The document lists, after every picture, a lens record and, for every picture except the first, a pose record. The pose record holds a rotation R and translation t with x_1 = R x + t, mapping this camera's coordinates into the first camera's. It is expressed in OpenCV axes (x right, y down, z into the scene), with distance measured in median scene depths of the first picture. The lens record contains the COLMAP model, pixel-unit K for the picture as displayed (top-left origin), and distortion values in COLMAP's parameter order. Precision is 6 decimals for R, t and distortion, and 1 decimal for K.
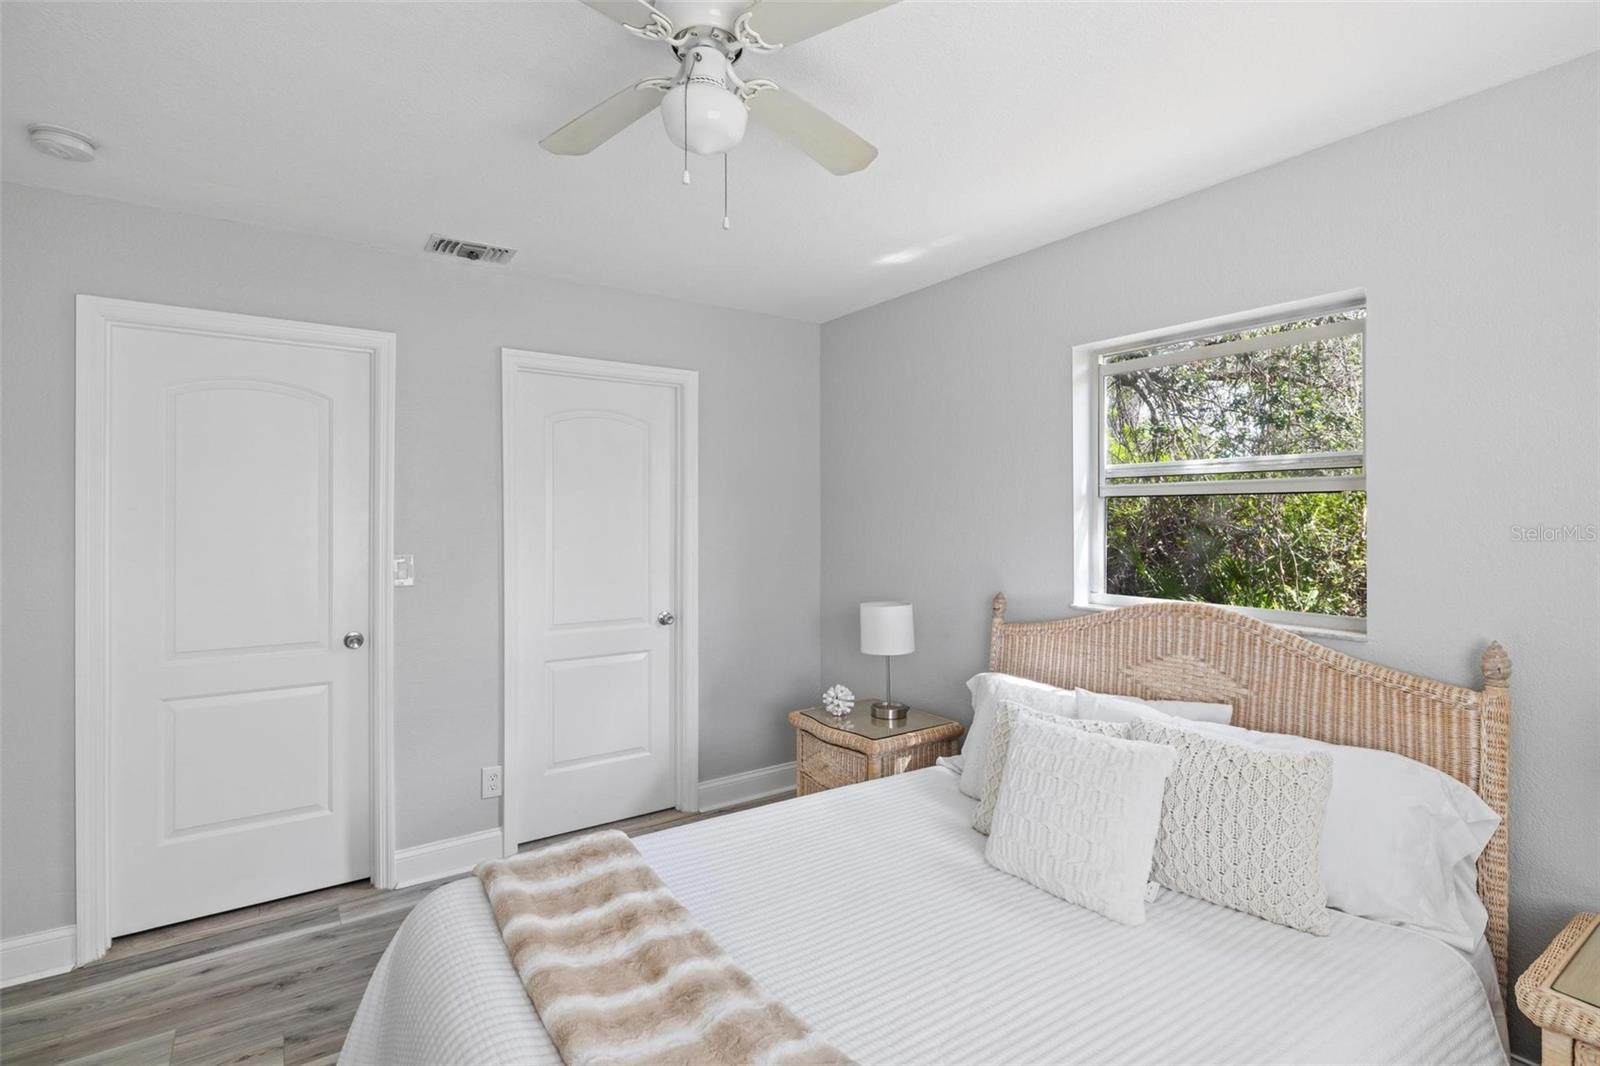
lens RADIAL K [[778.3, 0, 797.1], [0, 778.3, 513.4], [0, 0, 1]] dist [-0.000619, -0.000113]
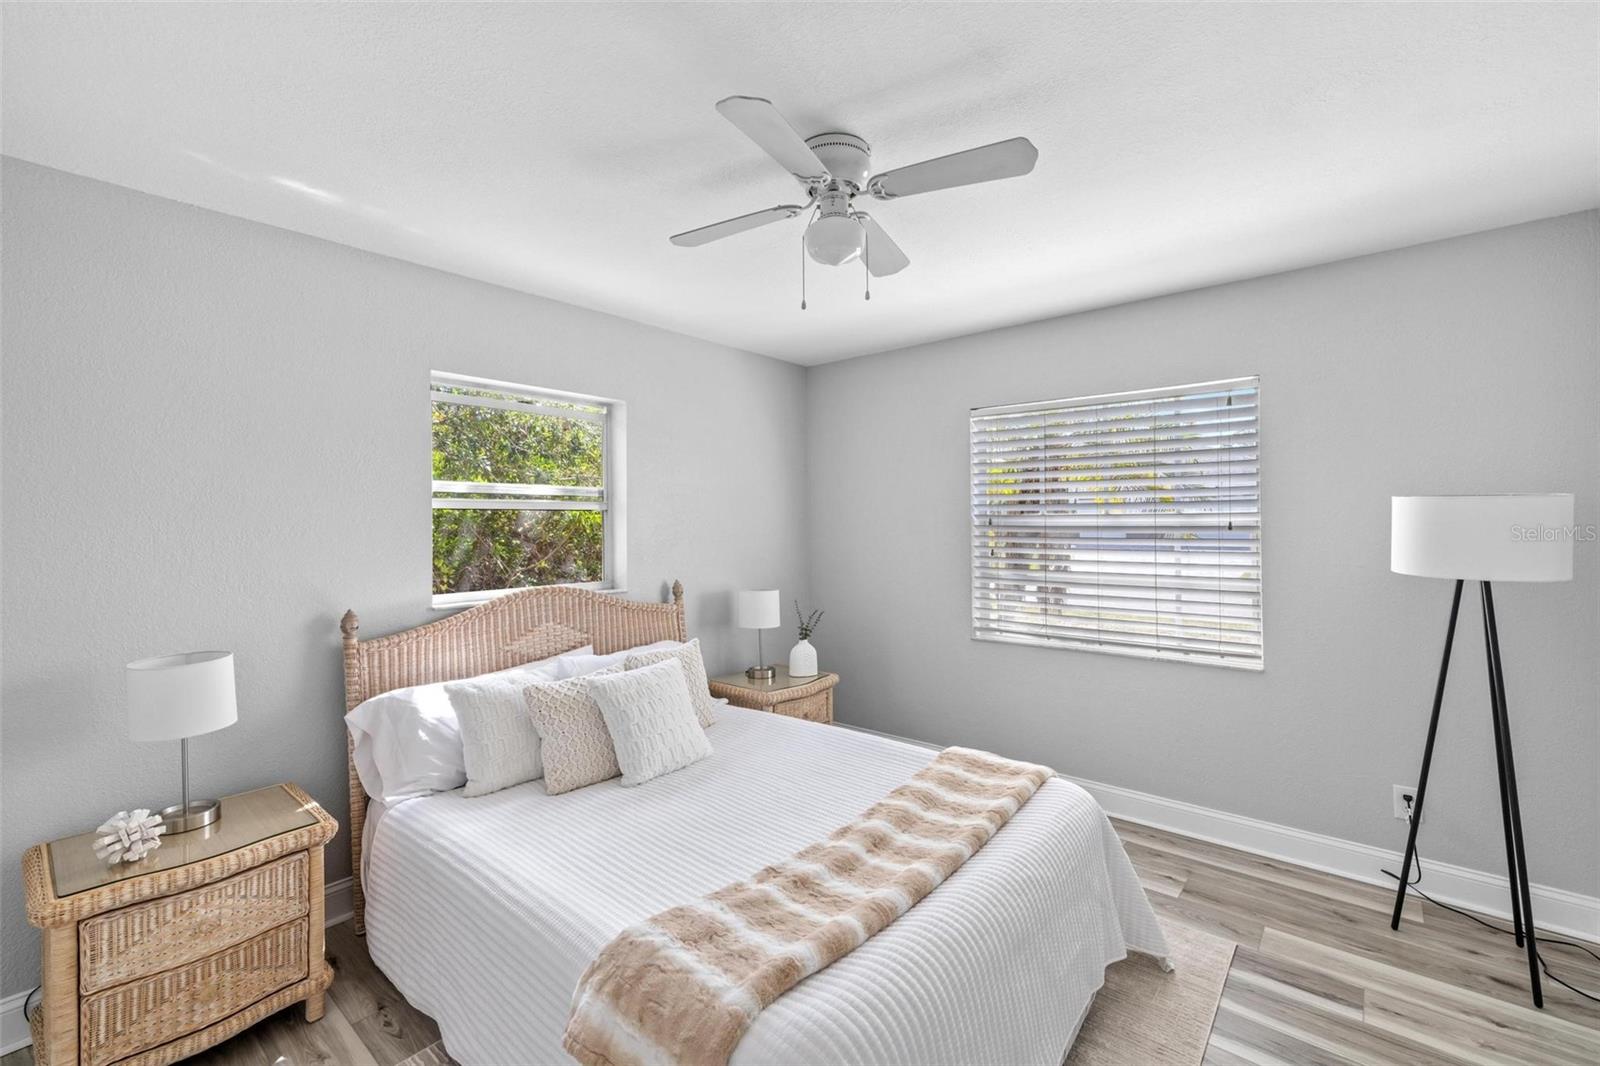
lens RADIAL K [[697.0, 0, 799.1], [0, 697.0, 520.2], [0, 0, 1]] dist [0.009074, -0.000486]
pose [[-0.292078, 0.007134, 0.956368, -0.829387], [0.001610, 0.999974, -0.006967, 0.004412], [-0.956393, -0.000495, -0.292082, 0.910541]]
